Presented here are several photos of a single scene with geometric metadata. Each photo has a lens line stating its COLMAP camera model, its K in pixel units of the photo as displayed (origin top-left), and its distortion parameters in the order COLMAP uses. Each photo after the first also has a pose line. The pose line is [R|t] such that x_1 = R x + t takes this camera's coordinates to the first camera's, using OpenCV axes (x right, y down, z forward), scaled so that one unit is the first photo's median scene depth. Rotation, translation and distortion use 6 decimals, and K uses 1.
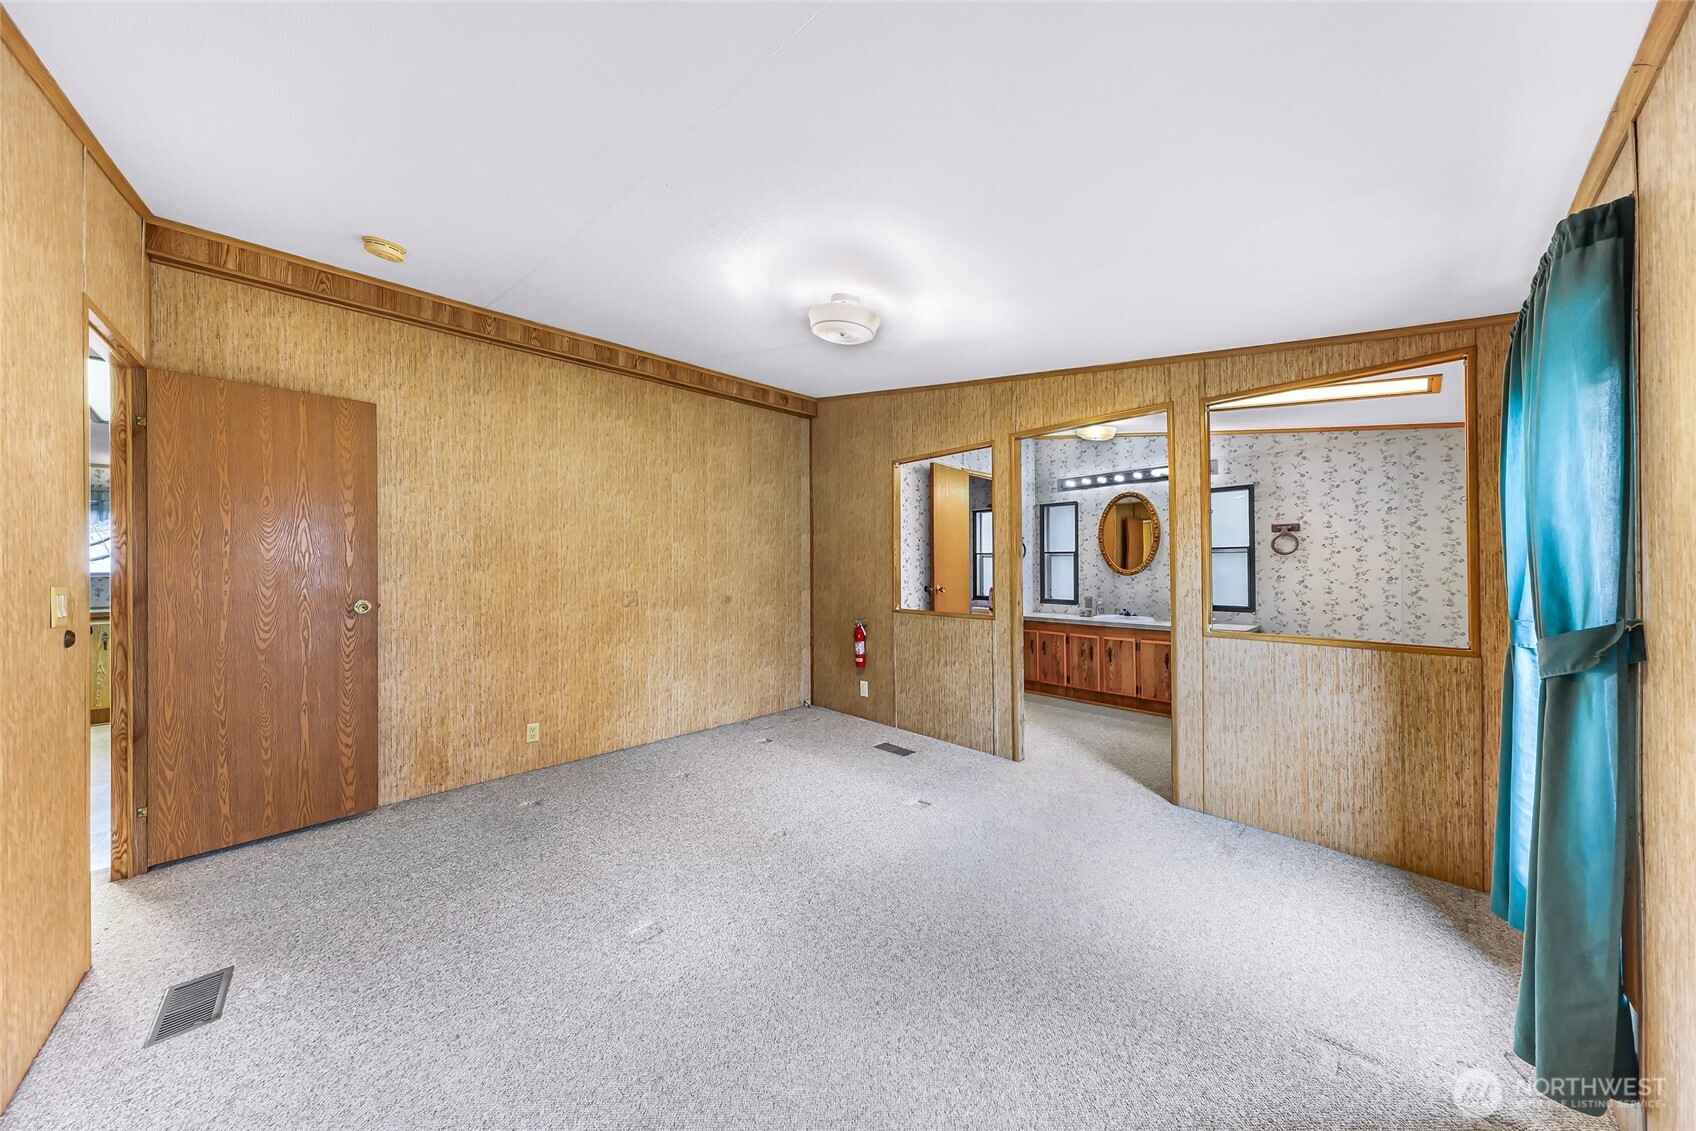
lens RADIAL K [[540.8, 0, 844.8], [0, 540.8, 562.6], [0, 0, 1]] dist [-0.000083, -0.000013]
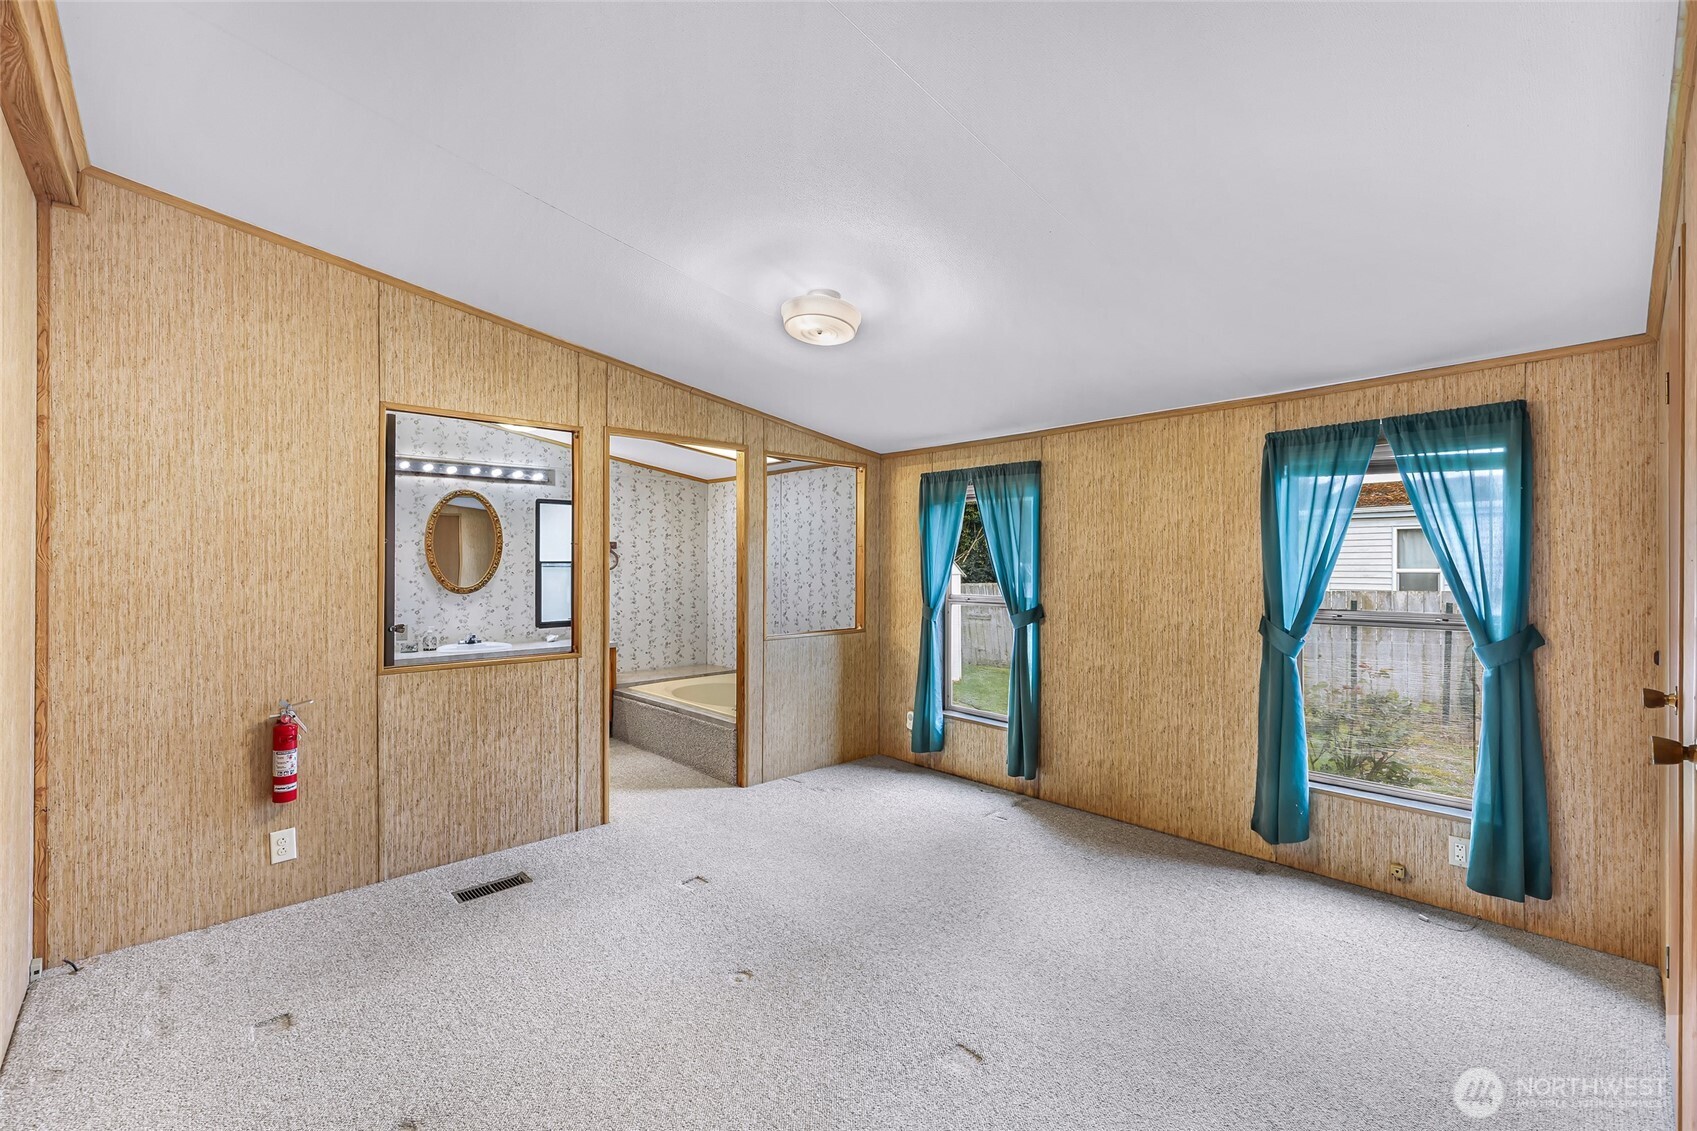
lens RADIAL K [[717.6, 0, 840.9], [0, 717.6, 560.3], [0, 0, 1]] dist [-0.001725, -0.000071]
pose [[0.014452, 0.011510, 0.999829, -0.589026], [-0.005970, 0.999917, -0.011425, -0.018815], [-0.999878, -0.005804, 0.014519, 0.476021]]
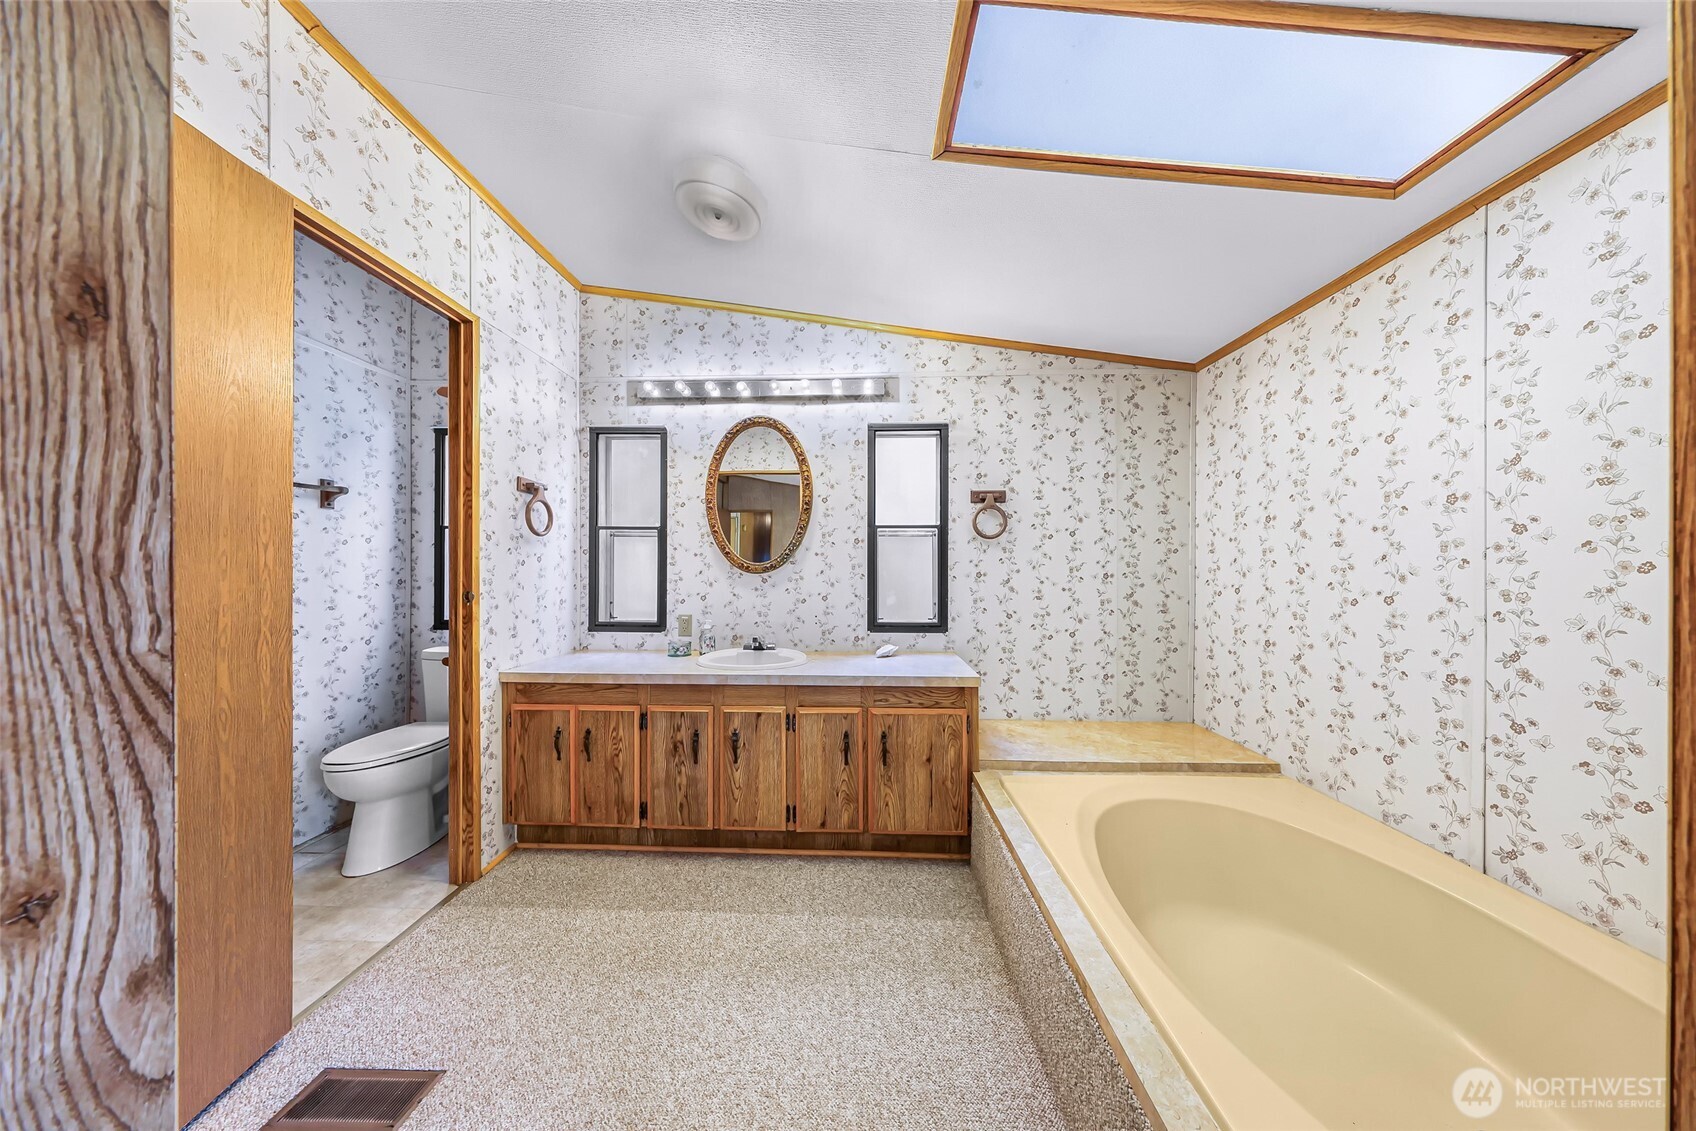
lens RADIAL K [[497.7, 0, 843.8], [0, 497.7, 566.7], [0, 0, 1]] dist [0.000127, -0.000020]
pose [[0.719113, 0.007616, 0.694851, 0.271958], [-0.010979, 0.999940, 0.000402, 0.018025], [-0.694806, -0.007917, 0.719153, 0.656293]]
